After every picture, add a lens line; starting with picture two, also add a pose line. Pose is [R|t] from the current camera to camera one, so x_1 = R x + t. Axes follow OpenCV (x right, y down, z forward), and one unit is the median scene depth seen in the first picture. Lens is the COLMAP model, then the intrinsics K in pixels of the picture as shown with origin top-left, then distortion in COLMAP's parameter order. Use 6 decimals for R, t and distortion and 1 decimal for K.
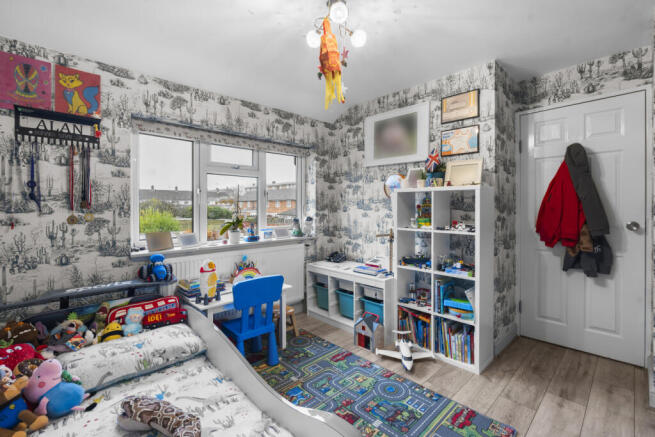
lens RADIAL K [[291.3, 0, 335.9], [0, 291.3, 206.5], [0, 0, 1]] dist [0.003383, 0.000136]
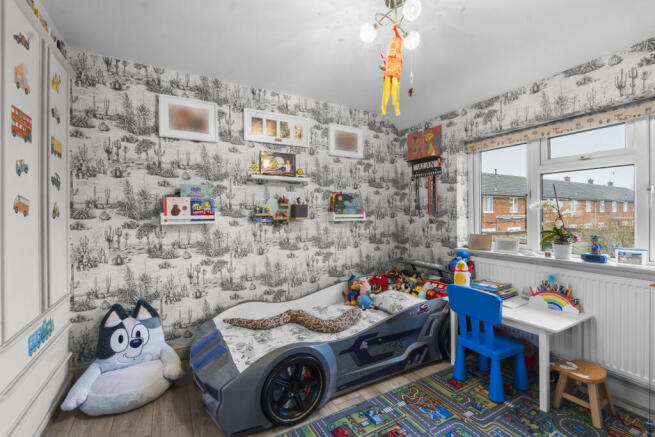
lens RADIAL K [[291.3, 0, 328.2], [0, 291.3, 216.3], [0, 0, 1]] dist [0.003383, 0.000136]
pose [[-0.253504, 0.002333, -0.967331, 0.759803], [-0.001095, 0.999996, 0.002699, 0.015867], [0.967334, 0.001743, -0.253501, 0.801476]]
